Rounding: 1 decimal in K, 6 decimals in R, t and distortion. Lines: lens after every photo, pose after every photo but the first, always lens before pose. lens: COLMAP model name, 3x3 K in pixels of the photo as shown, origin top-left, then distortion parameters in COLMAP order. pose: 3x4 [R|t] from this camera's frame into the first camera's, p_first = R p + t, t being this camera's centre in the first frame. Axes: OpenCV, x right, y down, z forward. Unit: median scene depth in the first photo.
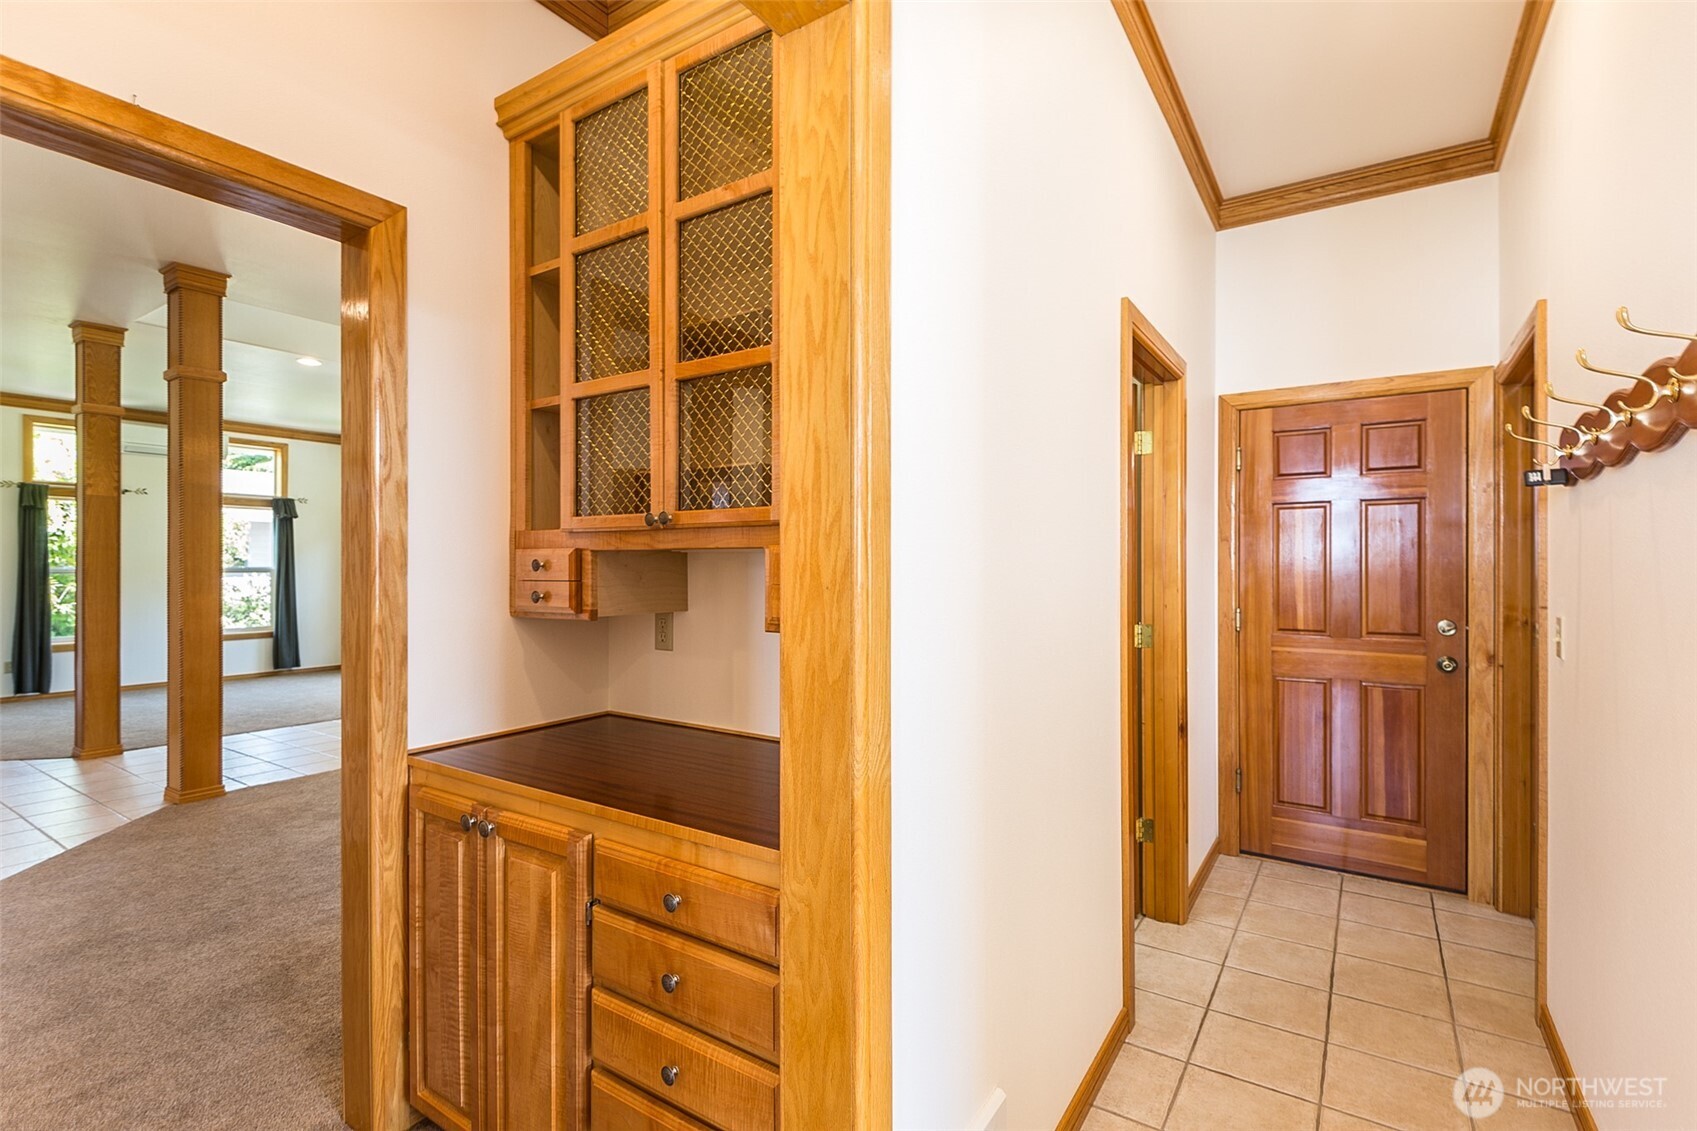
lens RADIAL K [[771.2, 0, 857.6], [0, 771.2, 567.9], [0, 0, 1]] dist [0.003679, -0.001216]
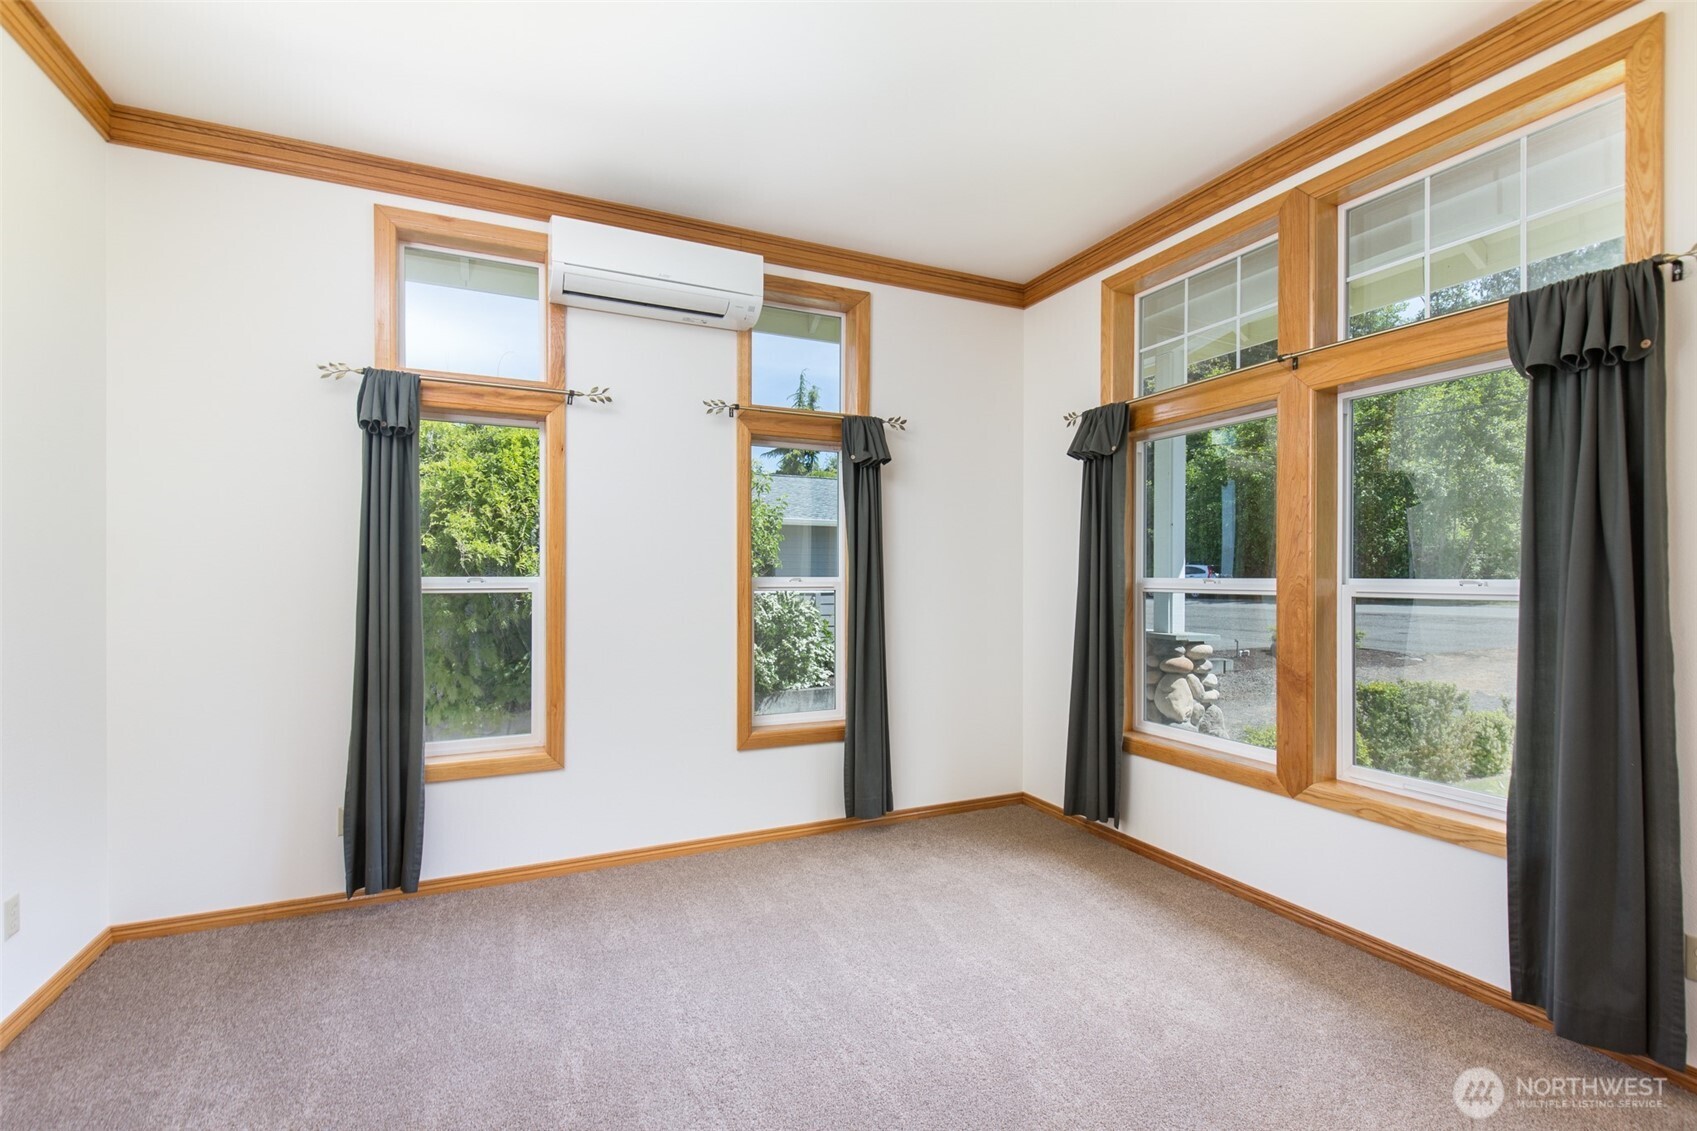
lens RADIAL K [[771.2, 0, 852.4], [0, 771.2, 571.9], [0, 0, 1]] dist [0.003679, -0.001216]
pose [[0.848271, -0.001778, -0.529559, -0.626894], [-0.000884, 0.999988, -0.004773, -0.001644], [0.529562, 0.004516, 0.848260, 0.761590]]
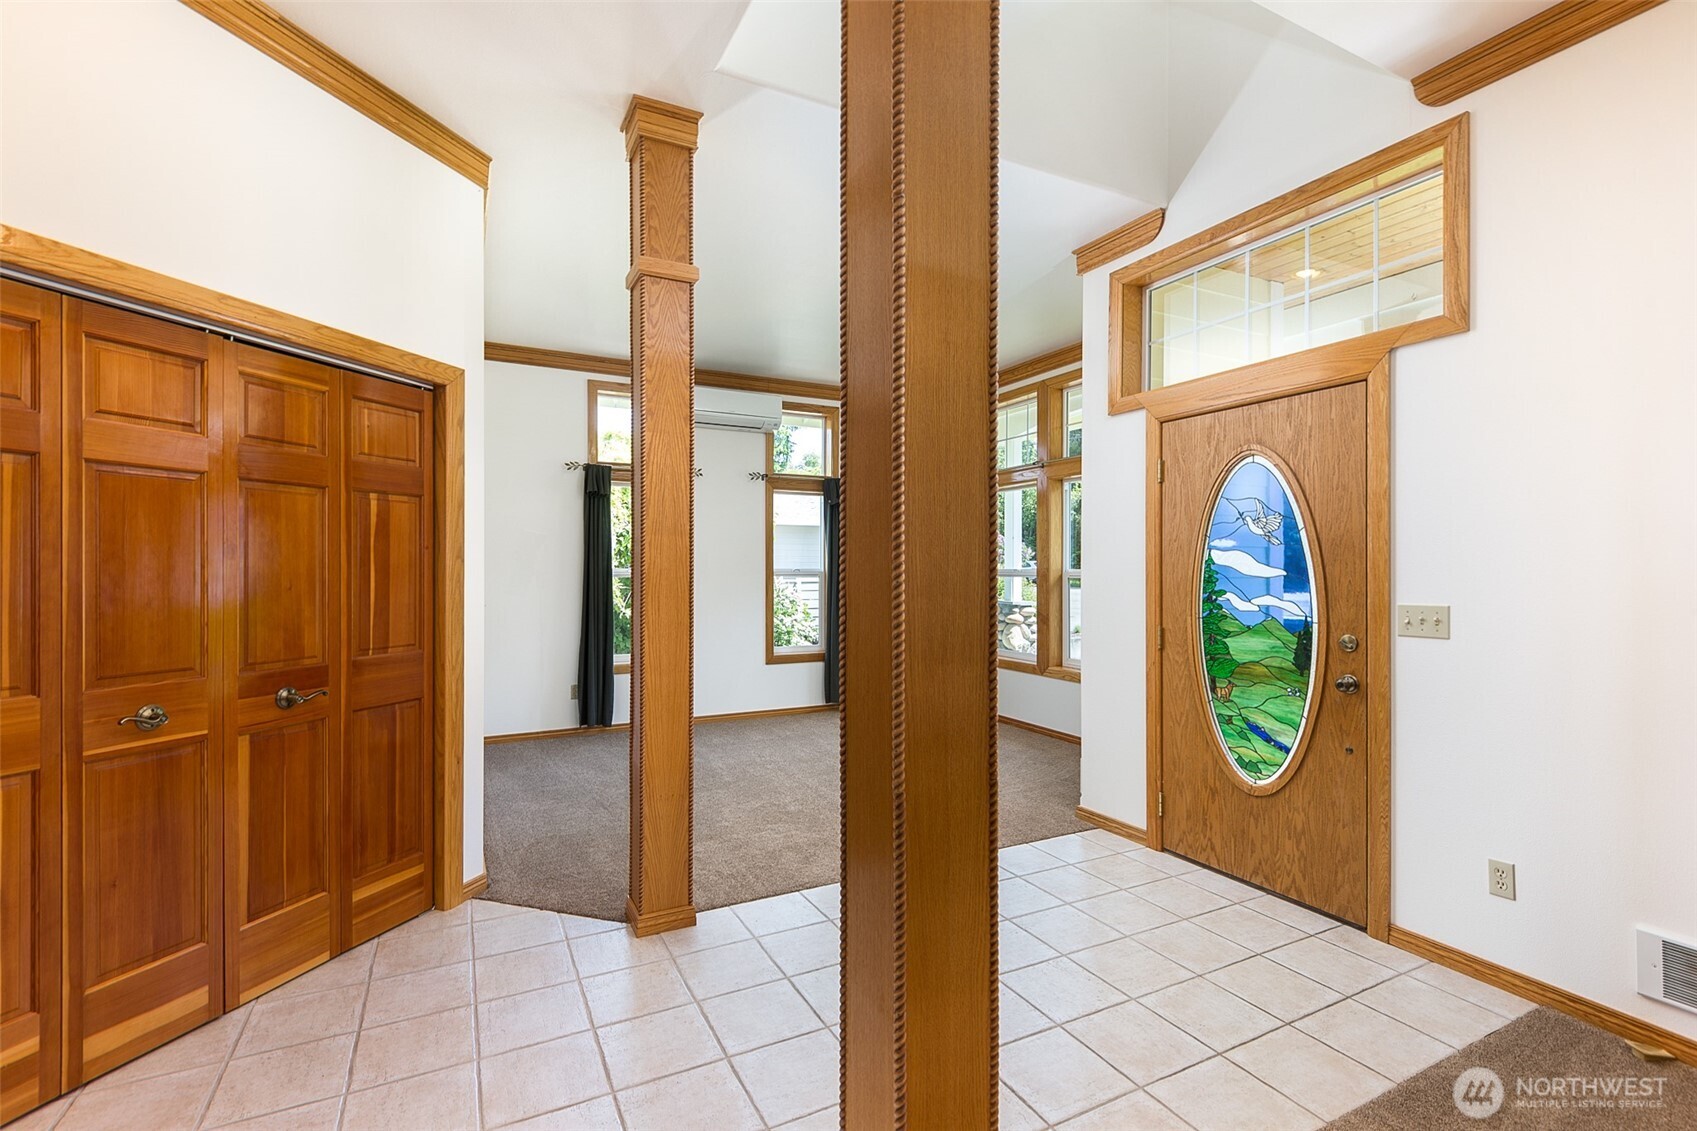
lens RADIAL K [[771.2, 0, 847.5], [0, 771.2, 569.5], [0, 0, 1]] dist [0.003679, -0.001216]
pose [[0.863859, 0.001389, -0.503731, -0.421845], [-0.000649, 0.999998, 0.001646, -0.001281], [0.503733, -0.001095, 0.863859, 0.423469]]
